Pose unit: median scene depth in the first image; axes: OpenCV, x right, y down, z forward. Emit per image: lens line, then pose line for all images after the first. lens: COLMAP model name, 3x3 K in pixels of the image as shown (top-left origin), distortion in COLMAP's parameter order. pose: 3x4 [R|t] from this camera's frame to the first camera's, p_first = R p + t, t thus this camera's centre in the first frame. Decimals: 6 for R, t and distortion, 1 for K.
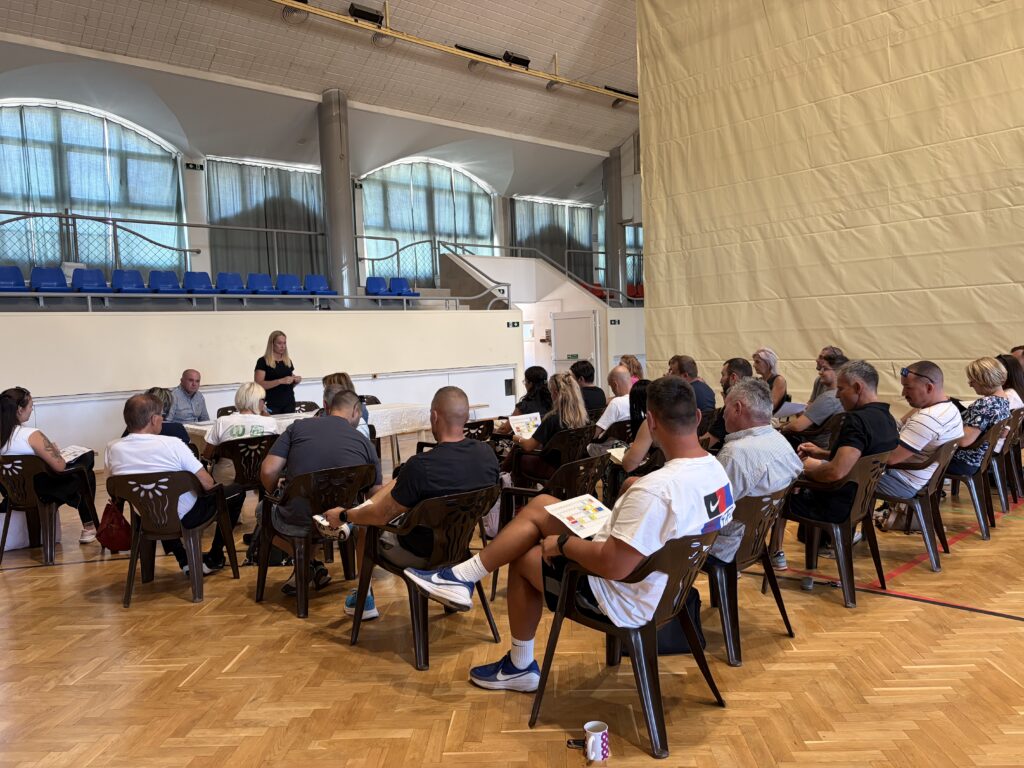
lens RADIAL K [[776.3, 0, 509.1], [0, 776.3, 385.4], [0, 0, 1]] dist [0.053810, -0.059972]
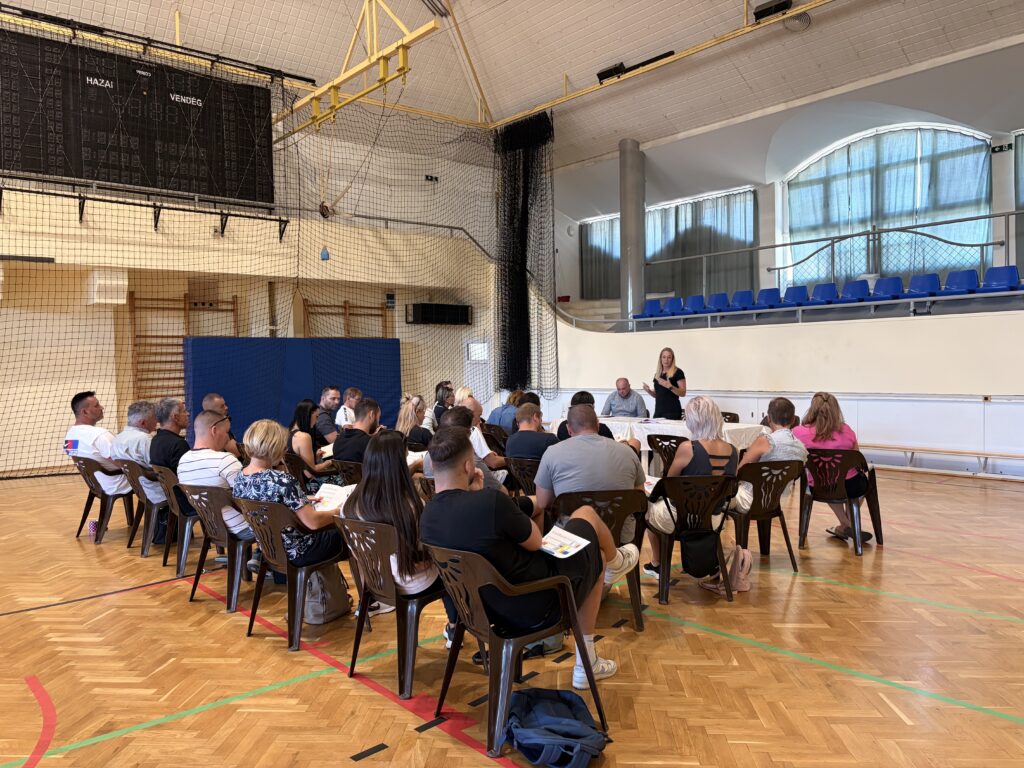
lens RADIAL K [[776.3, 0, 509.1], [0, 776.3, 385.4], [0, 0, 1]] dist [0.053810, -0.059972]
pose [[-0.033632, 0.068277, -0.997099, 0.570443], [-0.040569, 0.996748, 0.069621, -0.055425], [0.998611, 0.042793, -0.030753, 0.524964]]
